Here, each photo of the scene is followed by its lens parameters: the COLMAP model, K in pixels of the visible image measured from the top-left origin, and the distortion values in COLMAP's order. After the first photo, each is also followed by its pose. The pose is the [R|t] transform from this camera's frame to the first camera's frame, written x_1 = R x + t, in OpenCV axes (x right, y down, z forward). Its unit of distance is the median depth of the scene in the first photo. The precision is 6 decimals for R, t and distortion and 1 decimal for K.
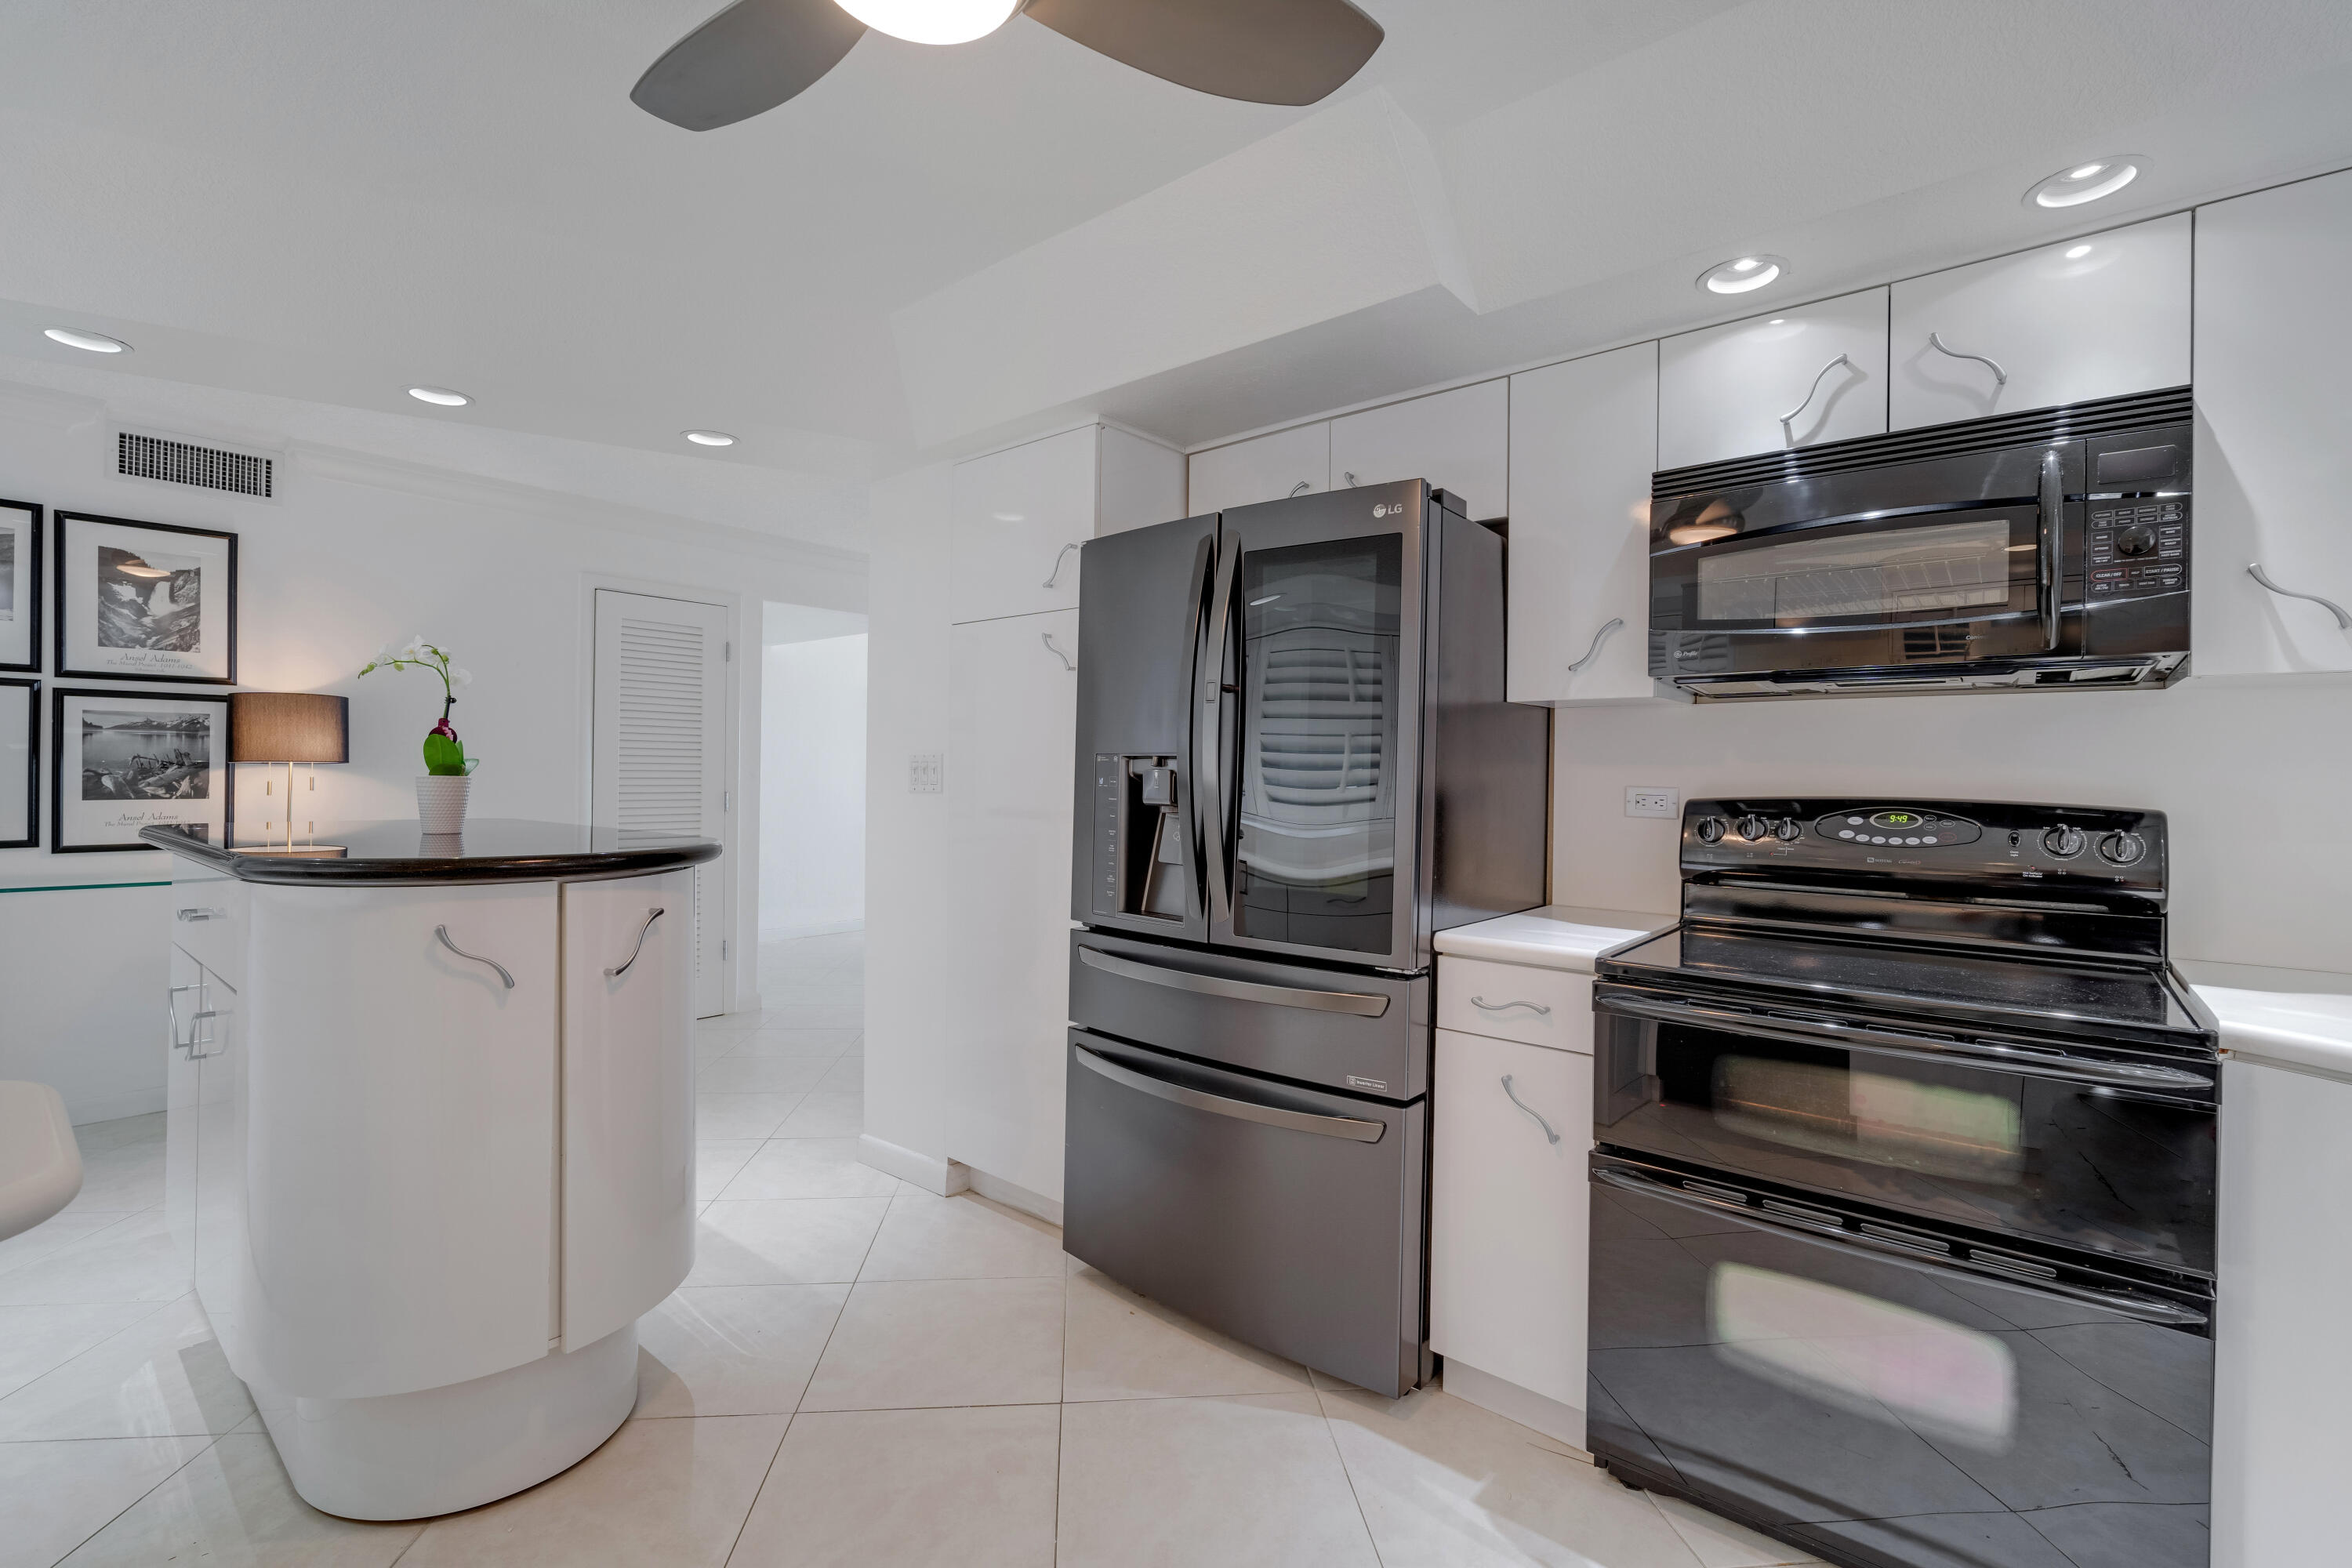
lens RADIAL K [[1035.3, 0, 1177.1], [0, 1035.3, 777.6], [0, 0, 1]] dist [-0.007216, 0.001956]
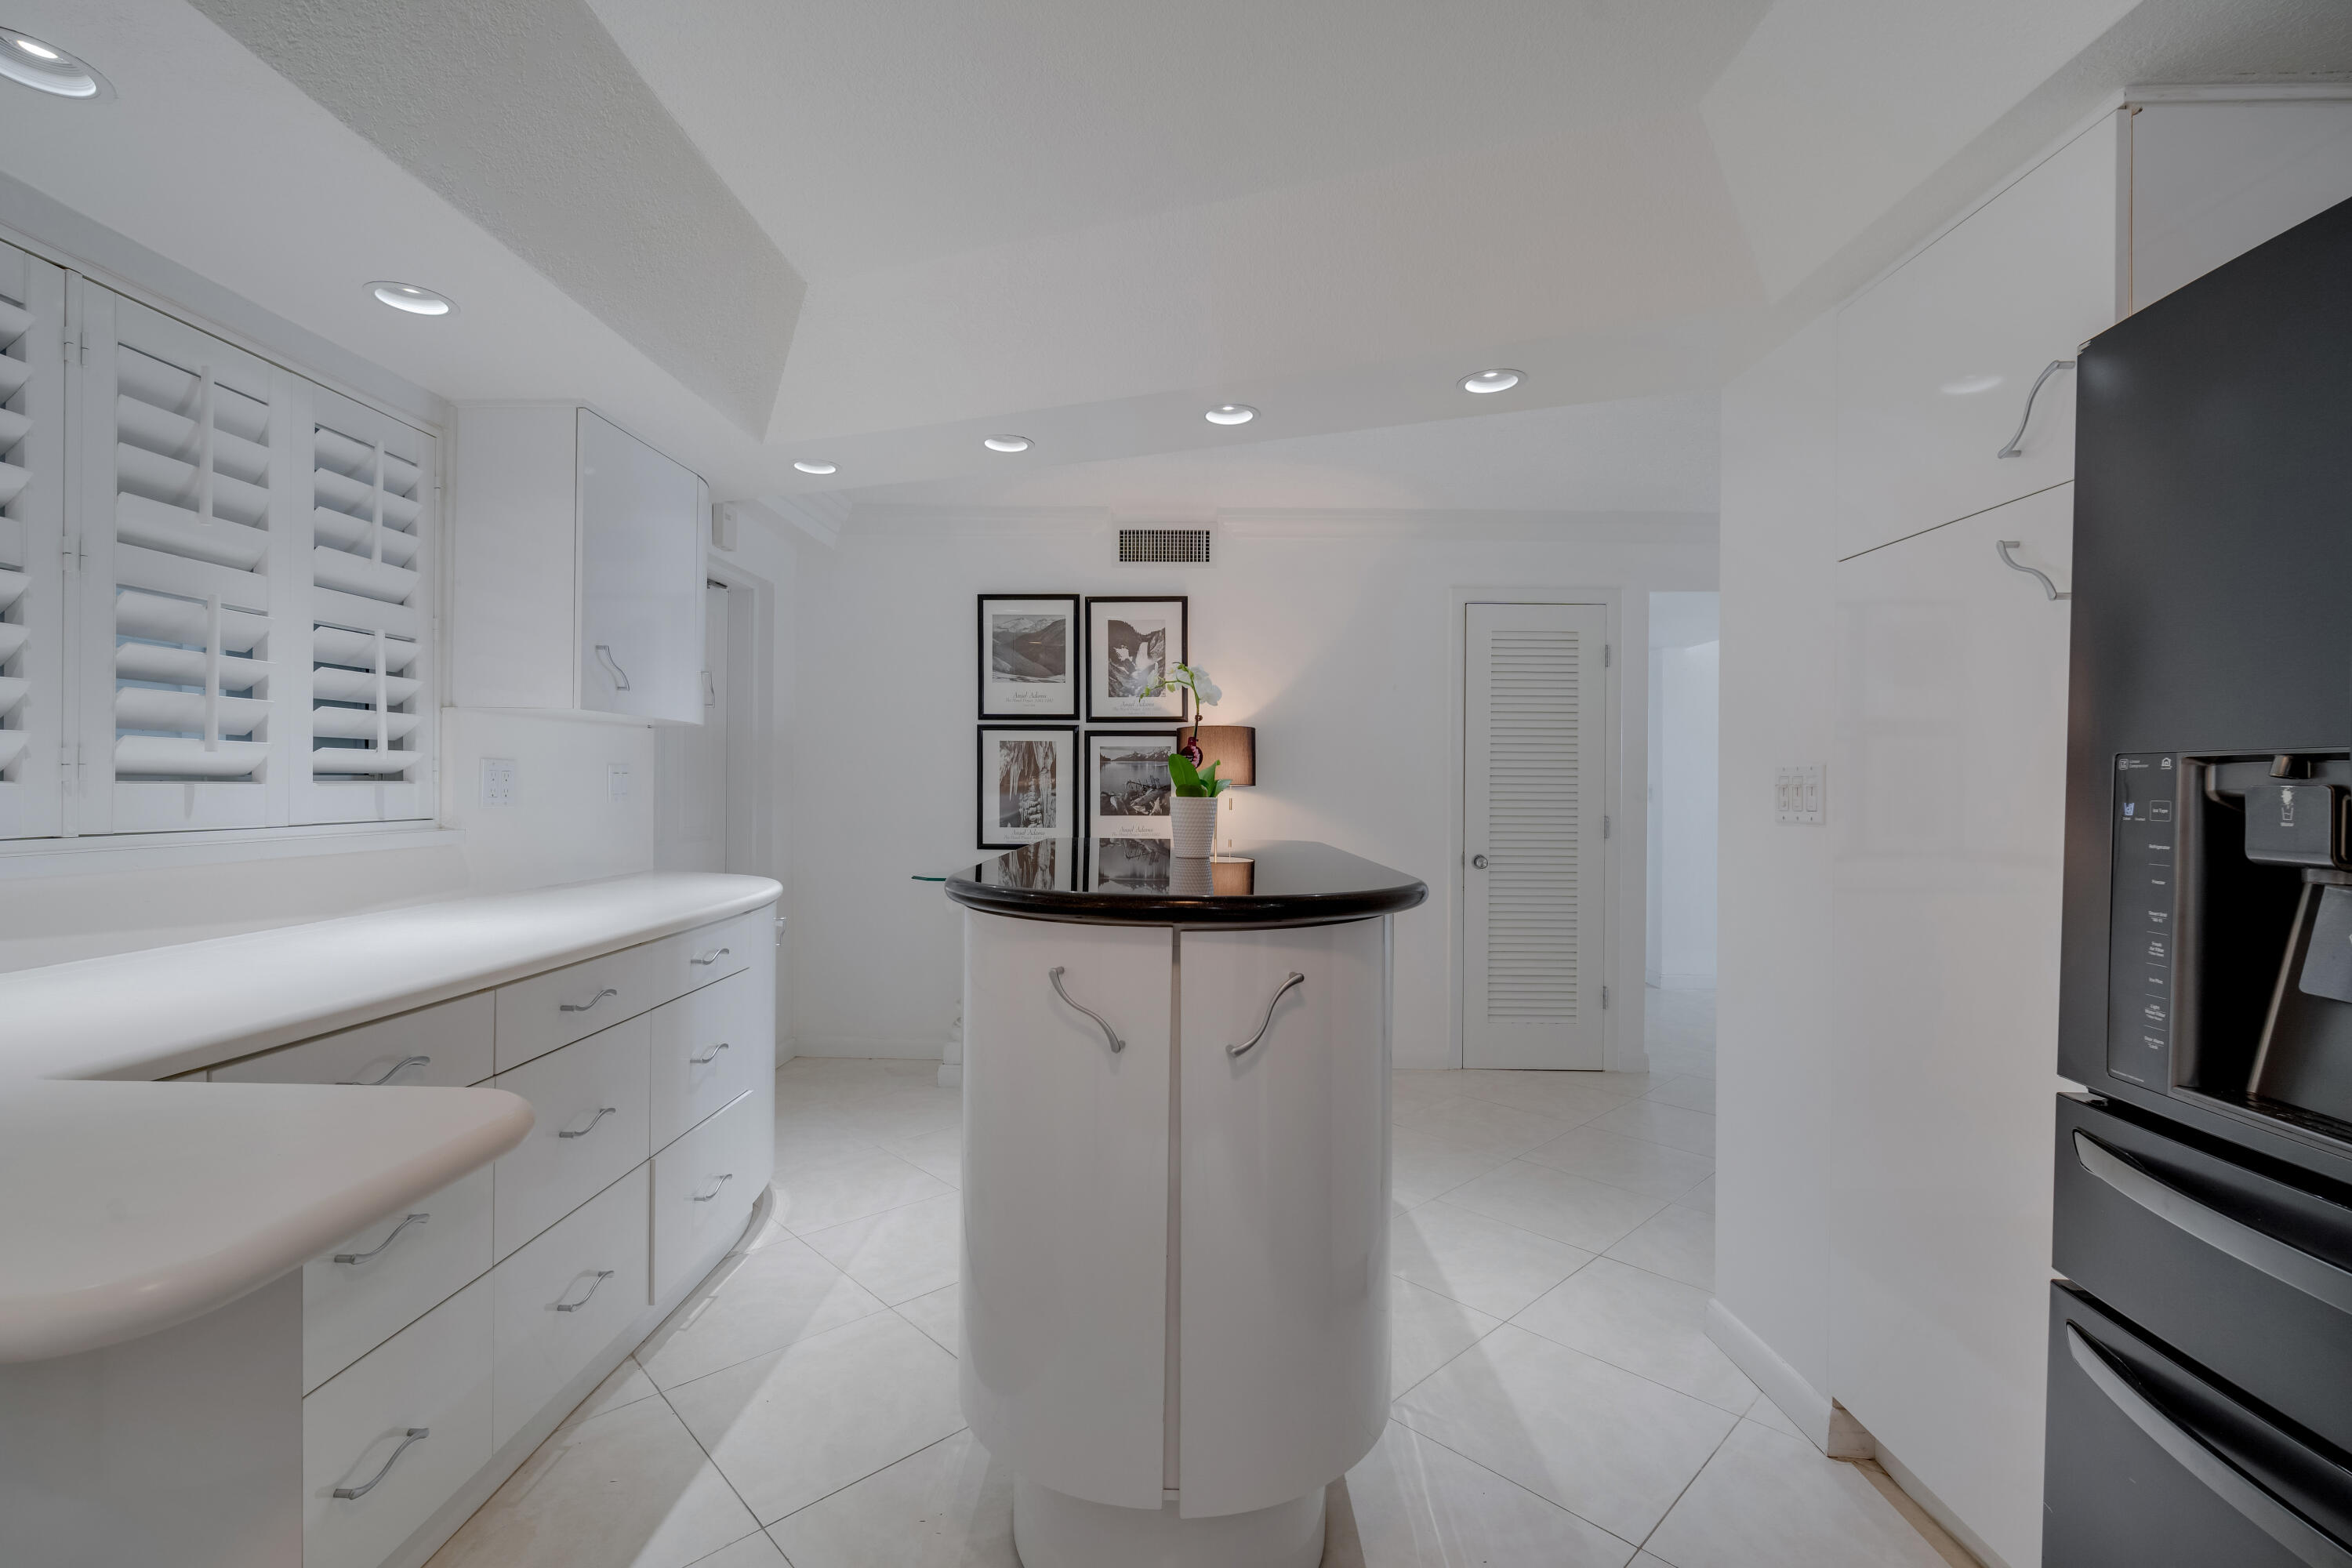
lens RADIAL K [[1035.3, 0, 1166.6], [0, 1035.3, 789.8], [0, 0, 1]] dist [-0.007216, 0.001956]
pose [[0.628567, -0.004311, -0.777744, 0.014531], [-0.002927, 0.999964, -0.007908, -0.000727], [0.777750, 0.007247, 0.628532, 0.241652]]
